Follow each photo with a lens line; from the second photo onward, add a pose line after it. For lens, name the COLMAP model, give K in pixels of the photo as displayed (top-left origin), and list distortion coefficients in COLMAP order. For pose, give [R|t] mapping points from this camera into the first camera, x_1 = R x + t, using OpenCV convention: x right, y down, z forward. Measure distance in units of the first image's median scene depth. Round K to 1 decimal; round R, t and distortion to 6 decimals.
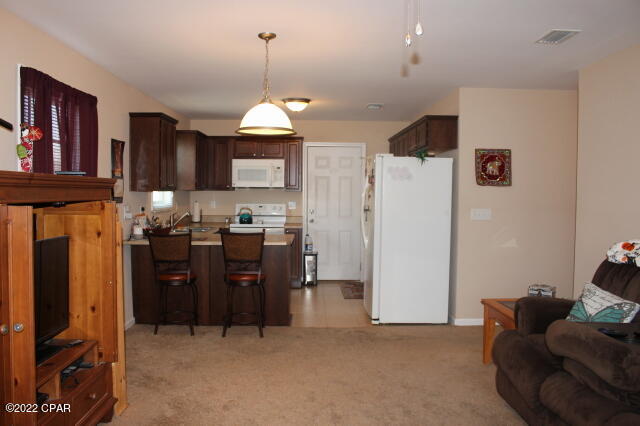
lens RADIAL K [[532.8, 0, 320.3], [0, 532.8, 215.8], [0, 0, 1]] dist [-0.087702, -0.003639]
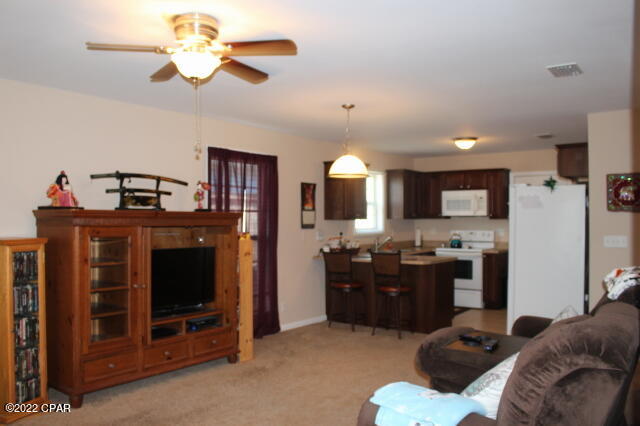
lens RADIAL K [[532.8, 0, 320.8], [0, 532.8, 209.9], [0, 0, 1]] dist [-0.087702, -0.003639]
pose [[0.790043, -0.017343, -0.612806, 0.432208], [-0.022090, 0.998145, -0.056726, 0.005030], [0.612653, 0.058353, 0.788195, -0.075376]]
